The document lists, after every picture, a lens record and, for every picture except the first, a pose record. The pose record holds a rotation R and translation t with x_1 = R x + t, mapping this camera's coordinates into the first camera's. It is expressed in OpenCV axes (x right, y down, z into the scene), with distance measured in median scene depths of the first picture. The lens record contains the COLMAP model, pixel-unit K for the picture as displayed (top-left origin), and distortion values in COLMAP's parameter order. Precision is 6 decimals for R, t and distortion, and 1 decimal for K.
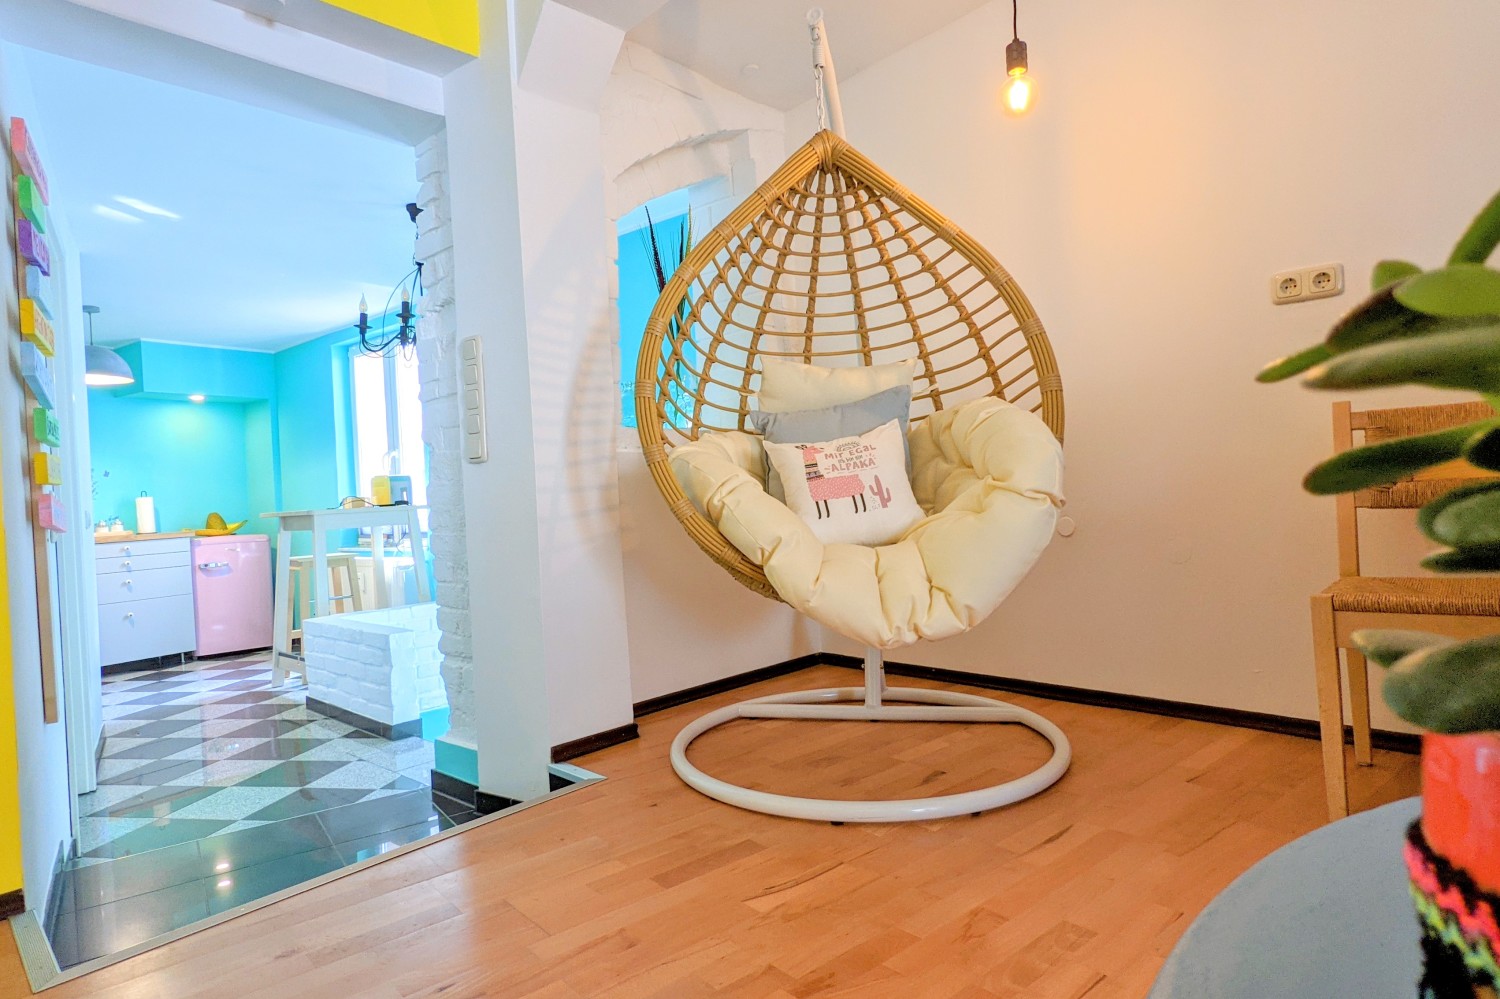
lens RADIAL K [[861.8, 0, 717.3], [0, 861.8, 489.2], [0, 0, 1]] dist [-0.002181, 0.004281]
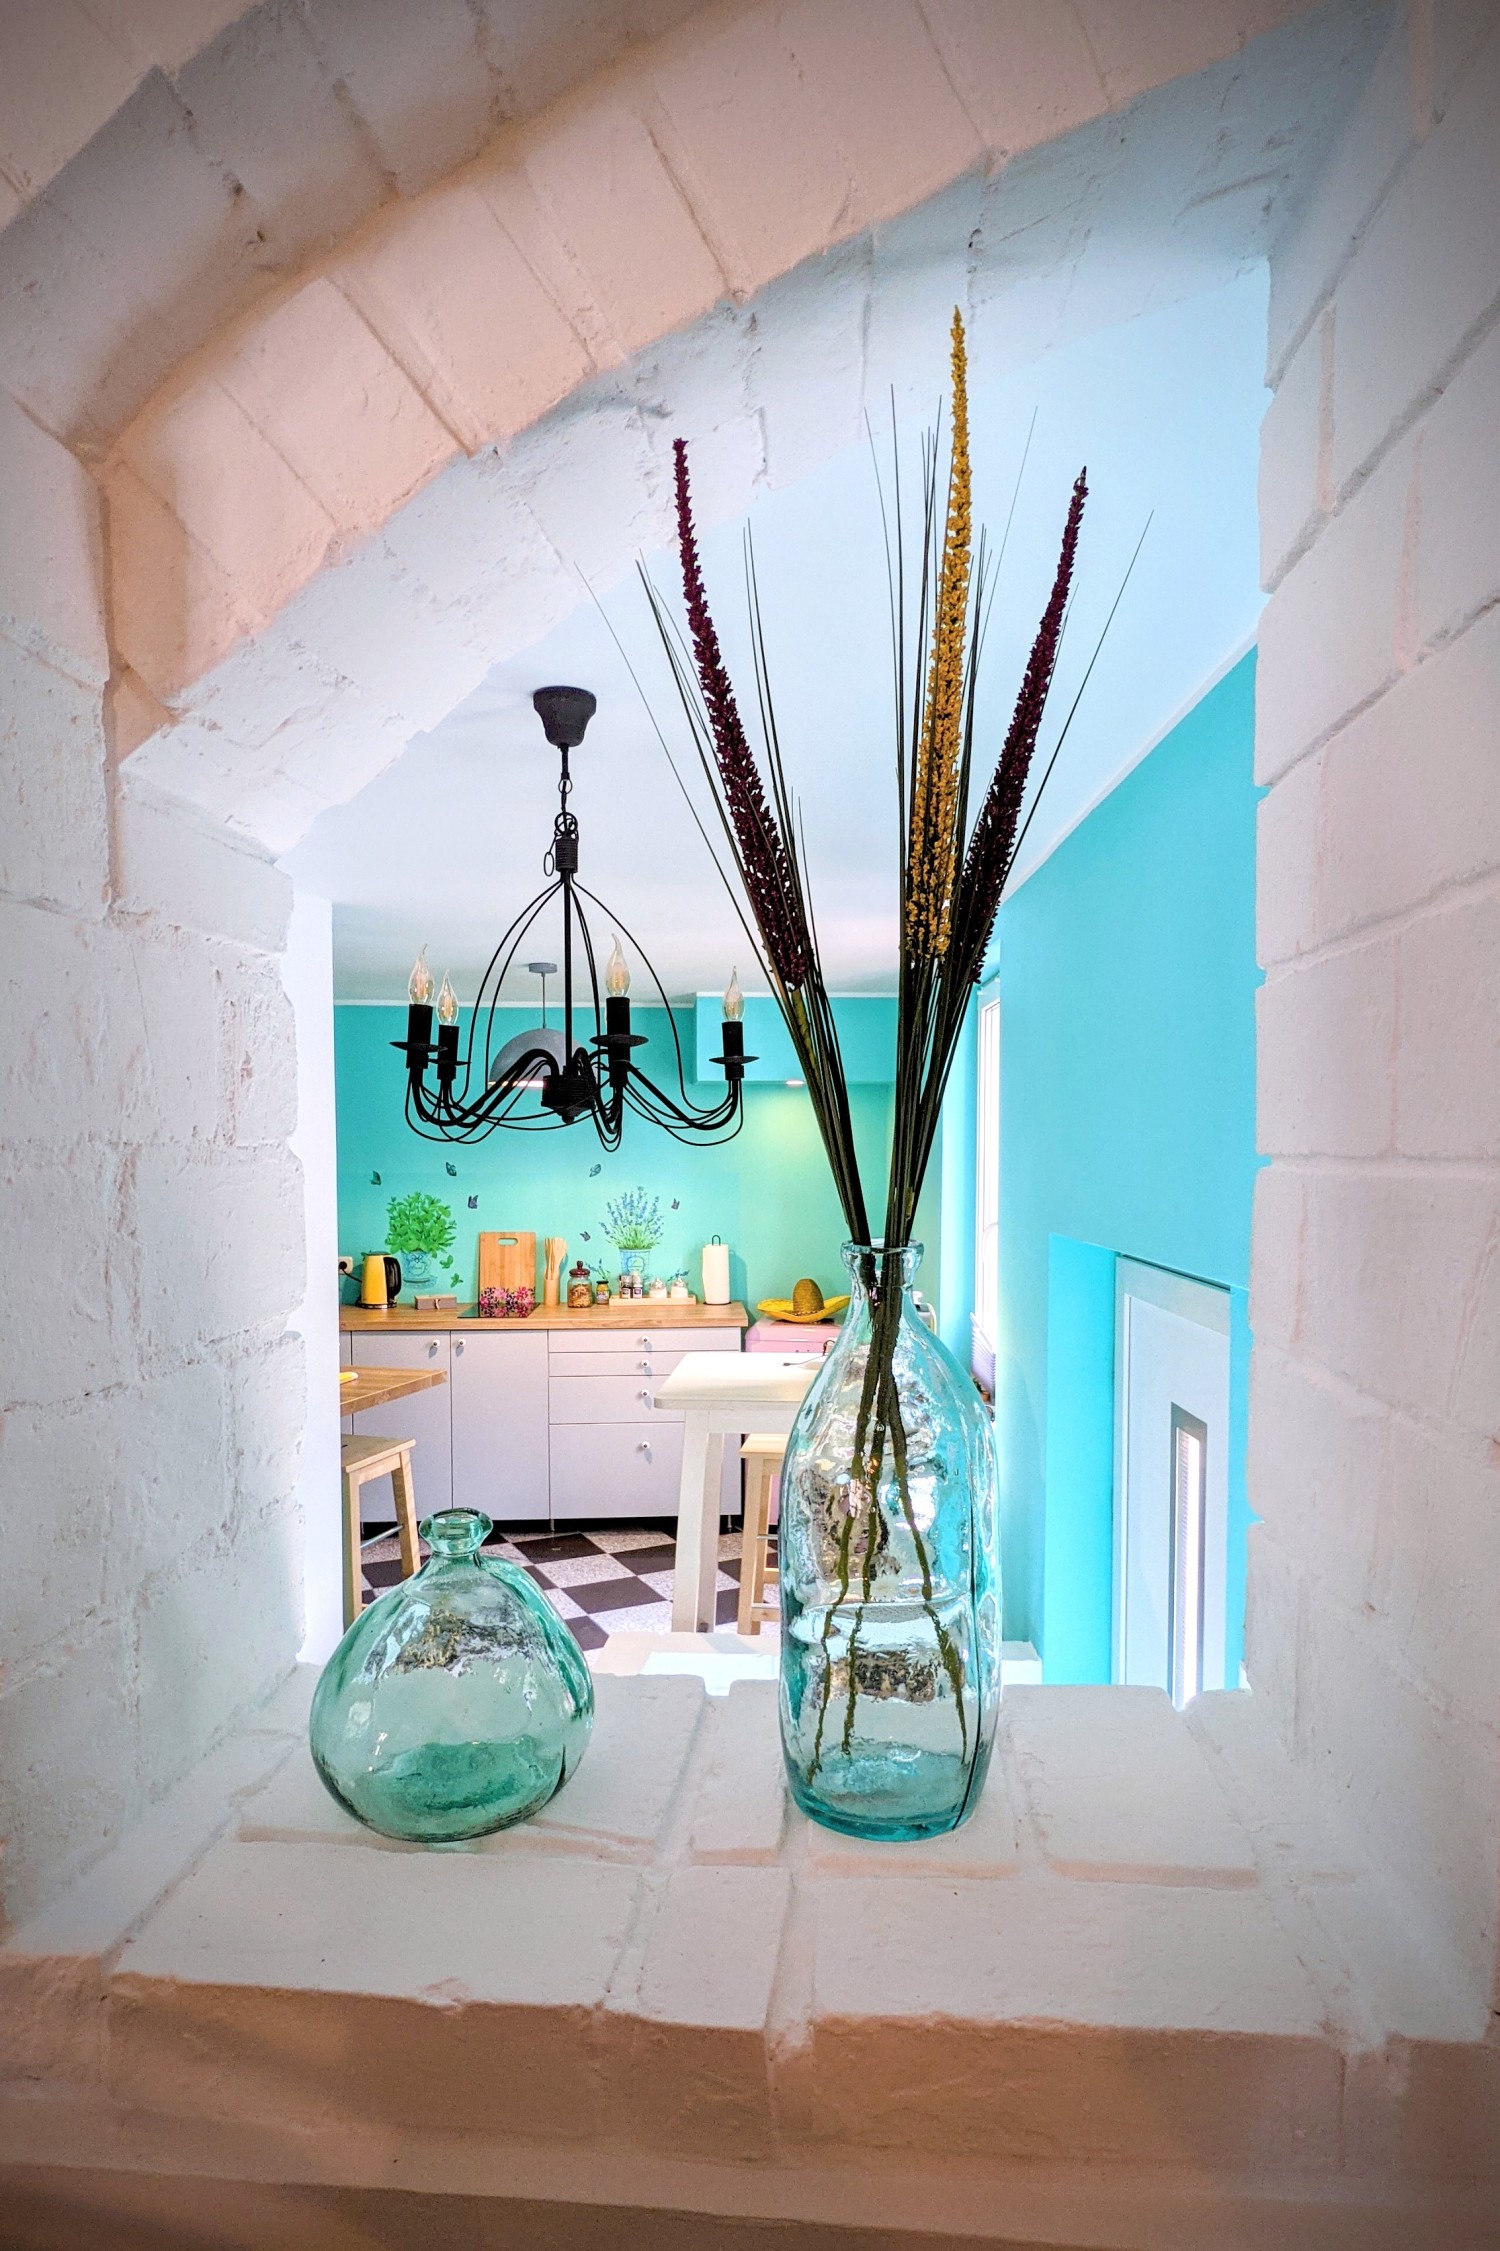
lens RADIAL K [[1293.3, 0, 771.9], [0, 1293.3, 1189.5], [0, 0, 1]] dist [-0.002181, 0.004281]
pose [[0.641494, 0.077443, -0.763209, 0.102607], [-0.032553, 0.996743, 0.073778, -0.143020], [0.766437, -0.022483, 0.641926, 0.606679]]
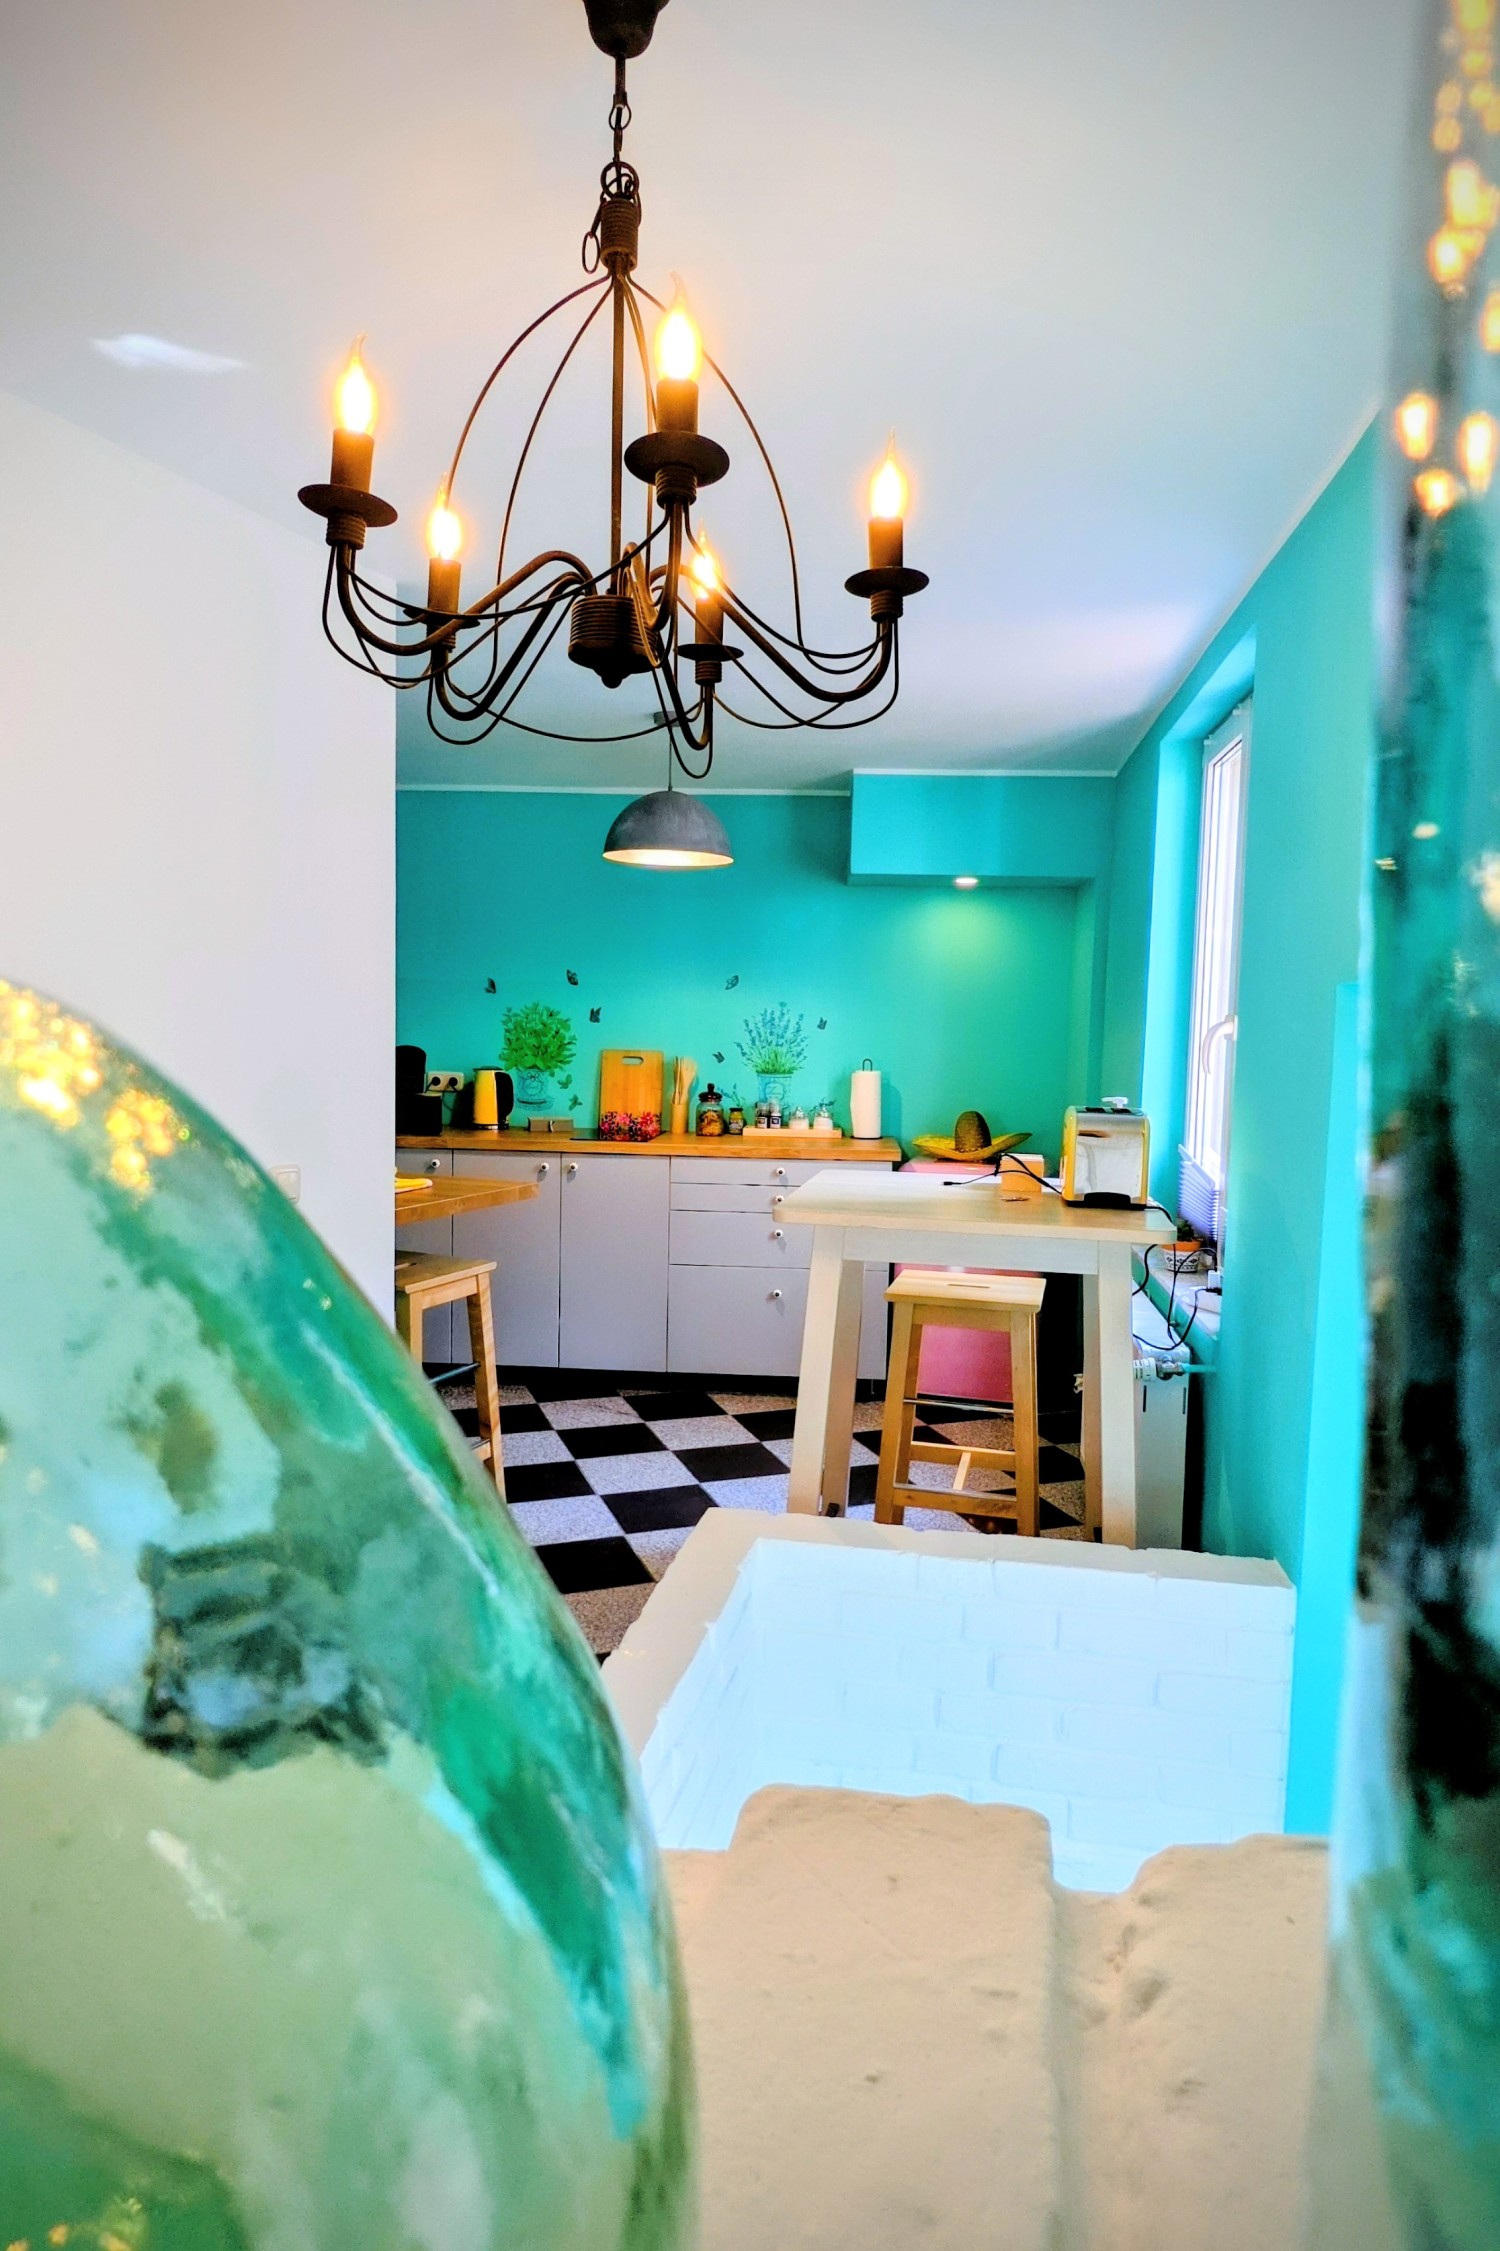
lens RADIAL K [[1293.3, 0, 764.8], [0, 1293.3, 1107.5], [0, 0, 1]] dist [-0.002181, 0.004281]
pose [[0.537039, 0.121227, -0.834801, -0.026797], [-0.052506, 0.992505, 0.110350, -0.076593], [0.841921, -0.015430, 0.539379, 0.715387]]
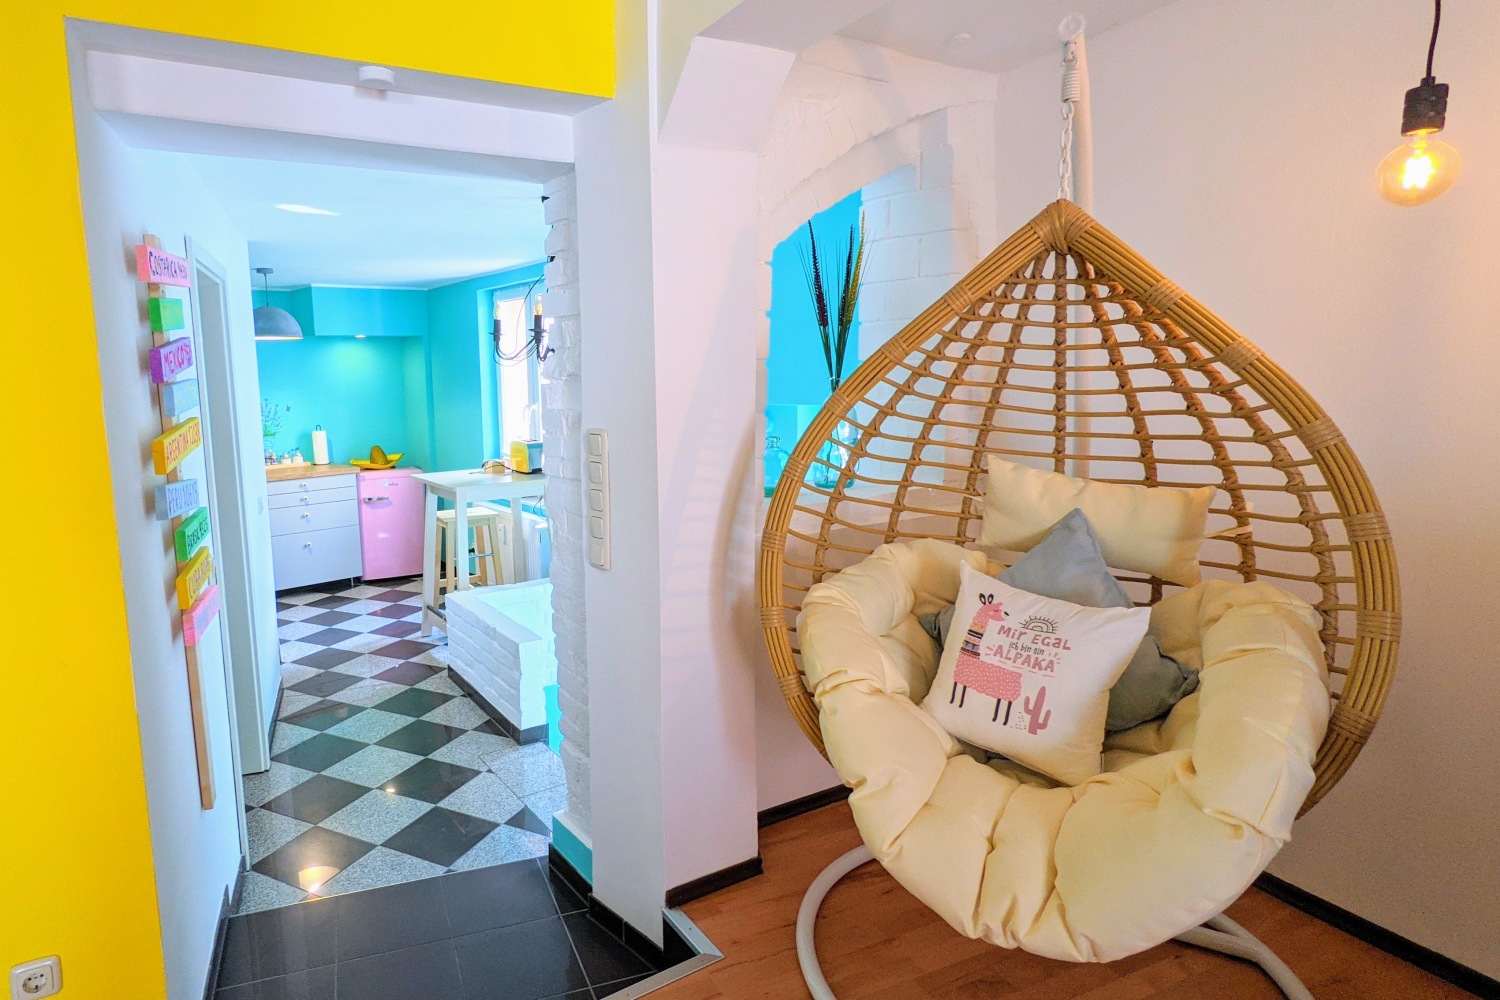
lens RADIAL K [[861.8, 0, 612.0], [0, 861.8, 493.0], [0, 0, 1]] dist [-0.002181, 0.004281]
pose [[0.959751, 0.072819, -0.271249, -0.014632], [-0.029340, 0.986514, 0.161026, -0.139712], [0.279317, -0.146587, 0.948944, 0.086489]]
